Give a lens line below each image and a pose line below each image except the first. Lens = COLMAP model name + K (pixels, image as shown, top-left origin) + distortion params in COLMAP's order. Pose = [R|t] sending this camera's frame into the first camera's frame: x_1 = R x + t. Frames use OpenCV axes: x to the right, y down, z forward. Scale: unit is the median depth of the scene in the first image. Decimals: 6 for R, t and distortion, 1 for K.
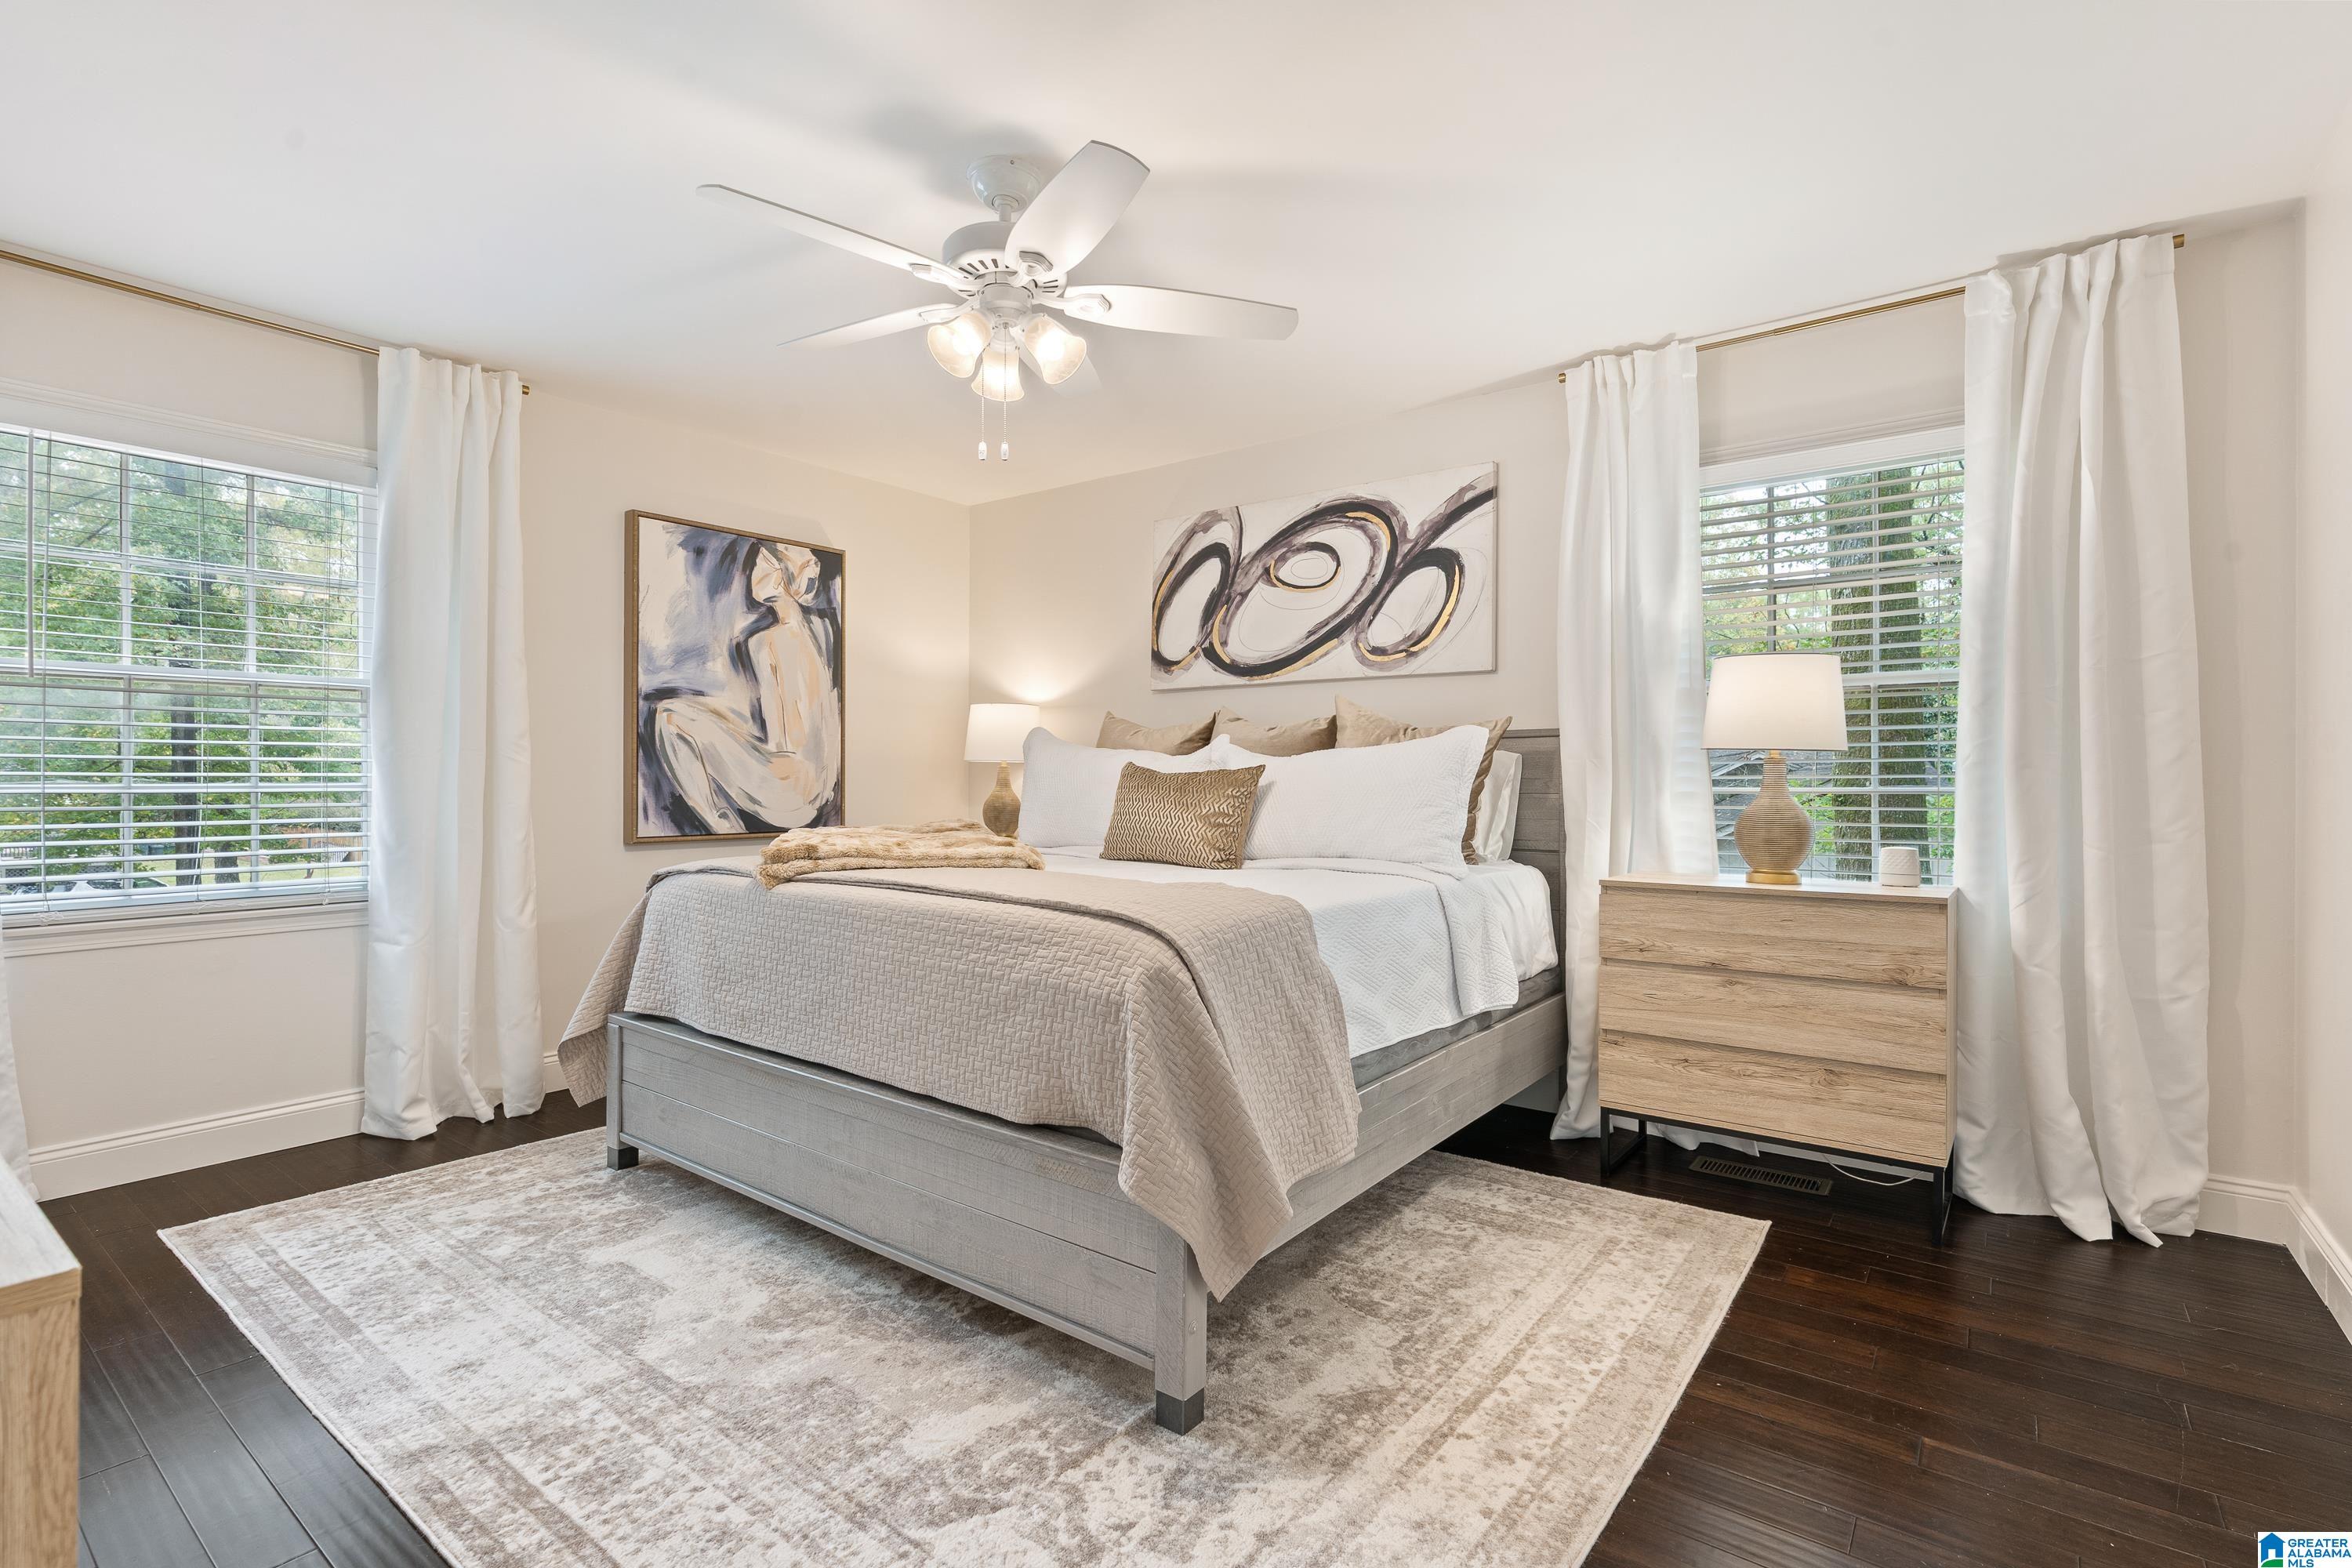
lens RADIAL K [[1088.7, 0, 1169.3], [0, 1088.7, 780.1], [0, 0, 1]] dist [-0.006307, -0.000065]
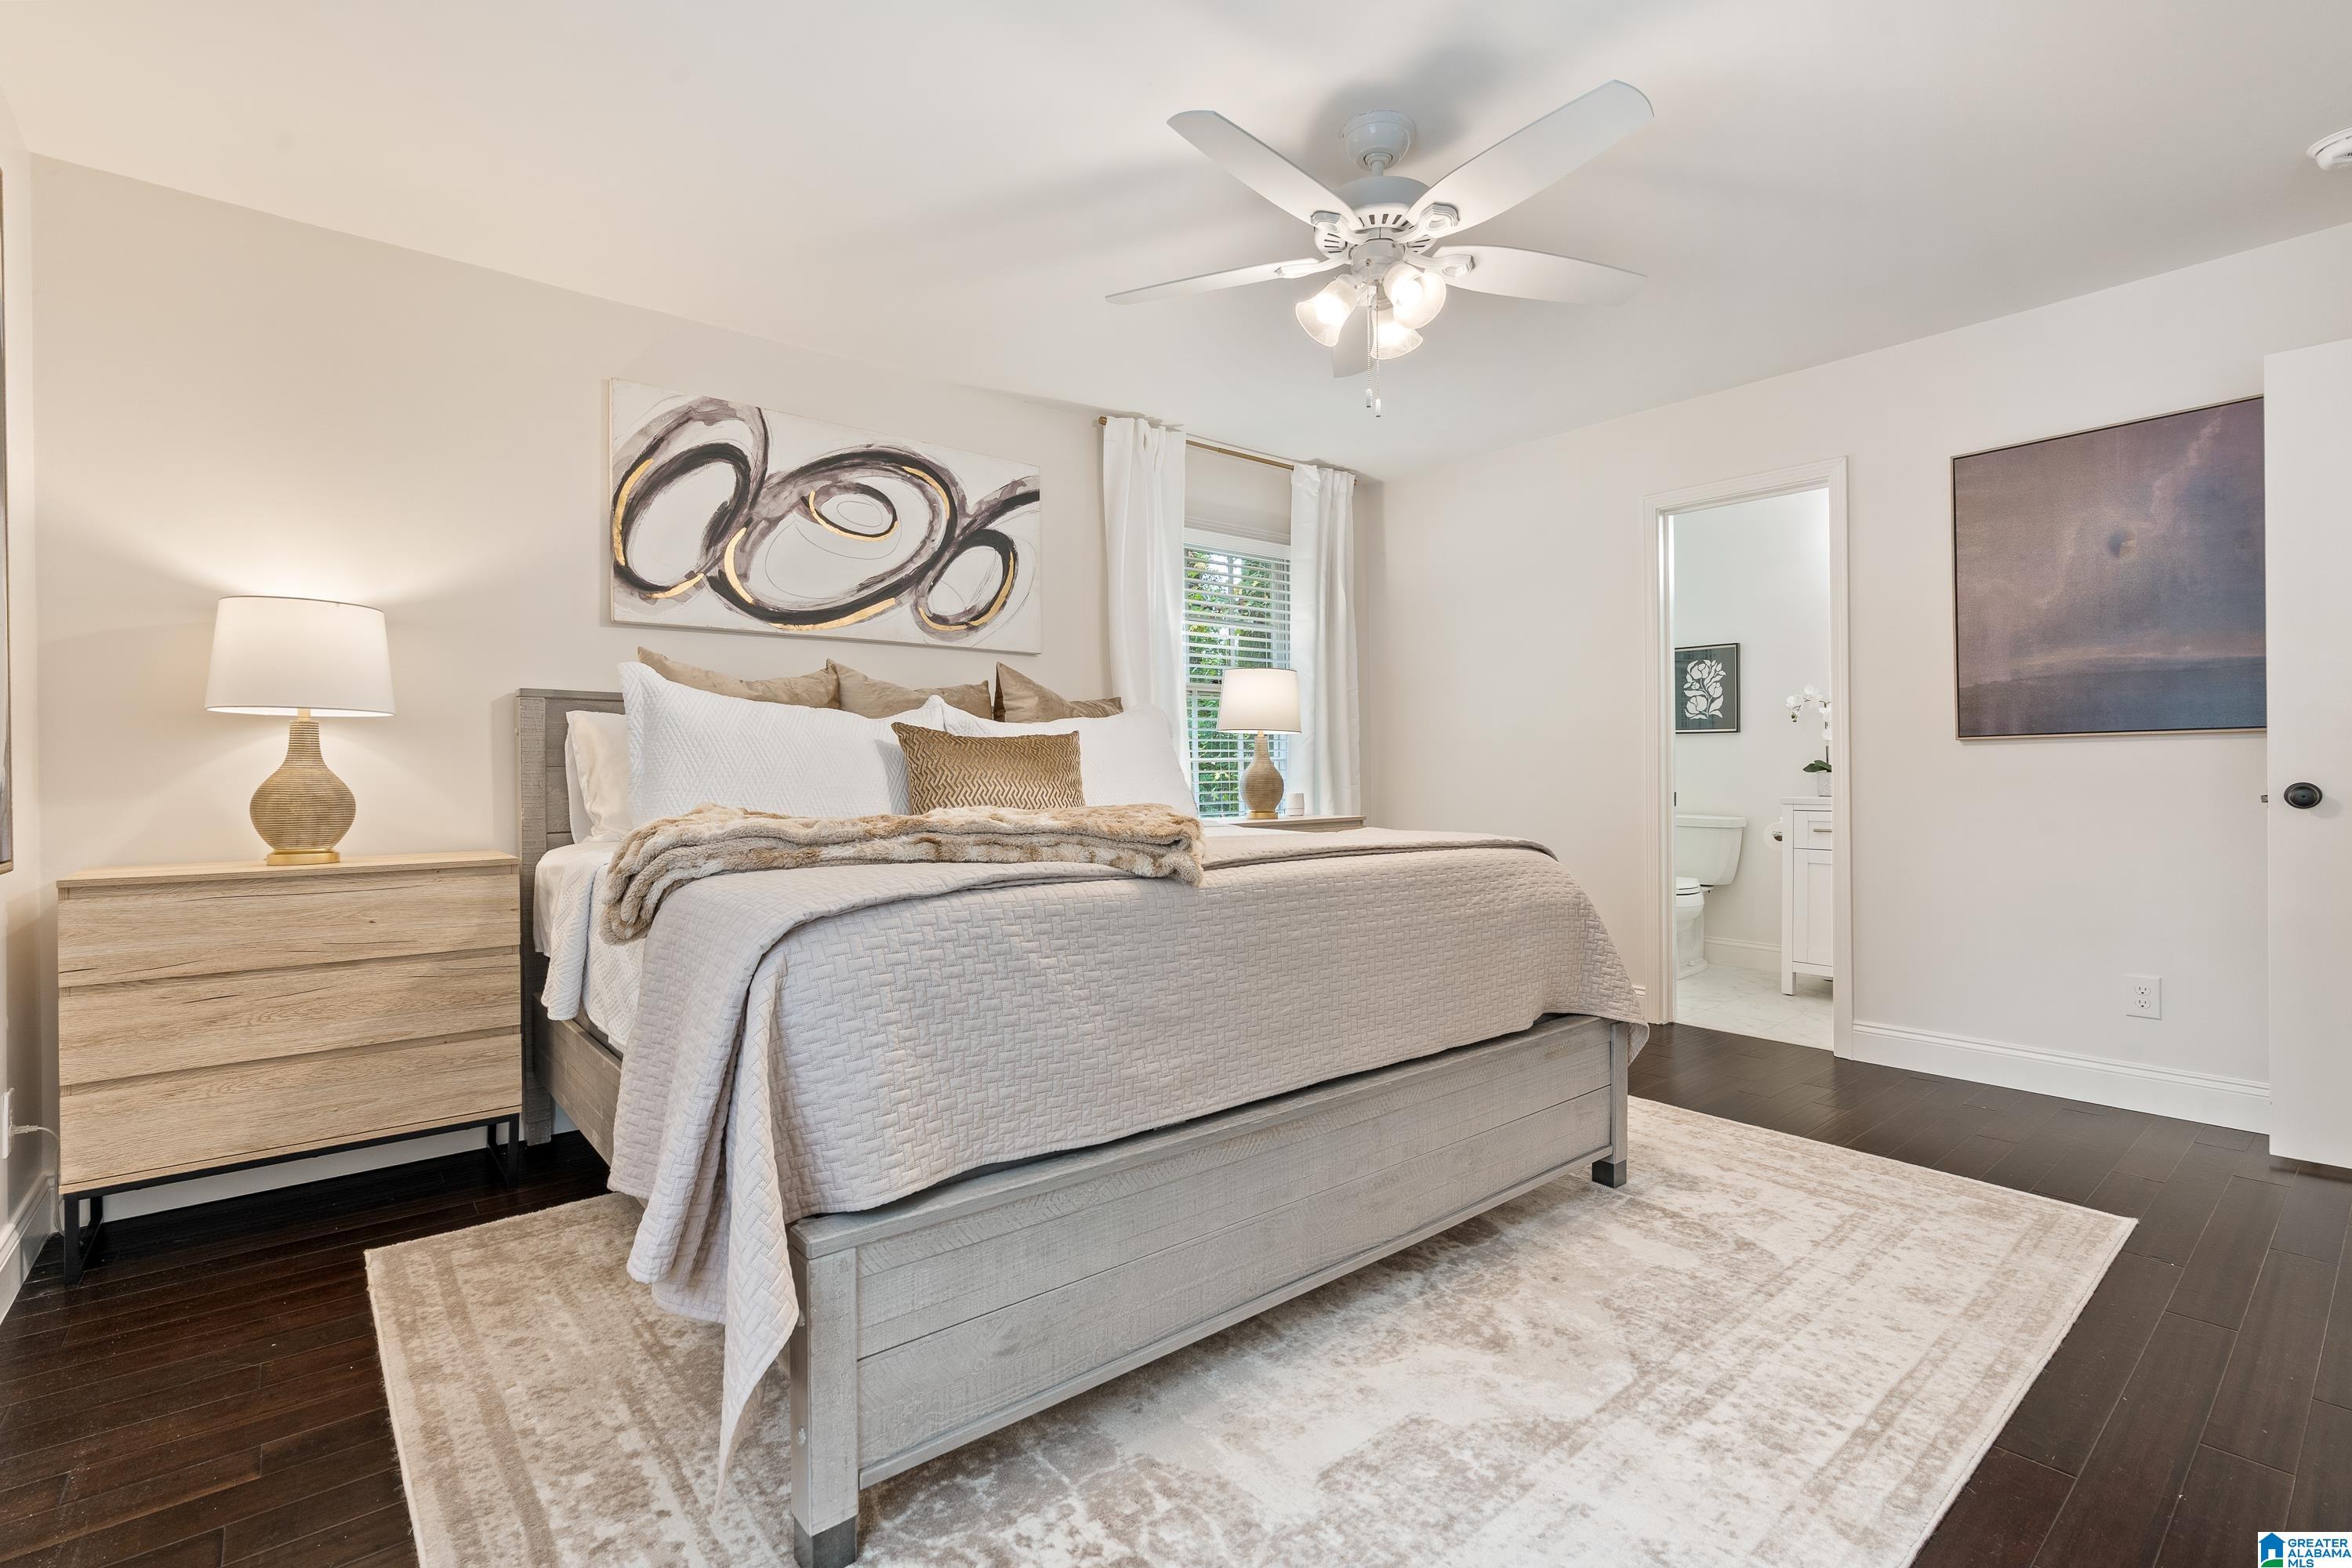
lens RADIAL K [[1077.5, 0, 1172.3], [0, 1077.5, 776.2], [0, 0, 1]] dist [-0.007673, 0.000855]
pose [[0.219872, -0.007214, 0.975502, -0.716936], [0.010337, 0.999934, 0.005065, 0.019698], [-0.975474, 0.008970, 0.219932, 0.595663]]
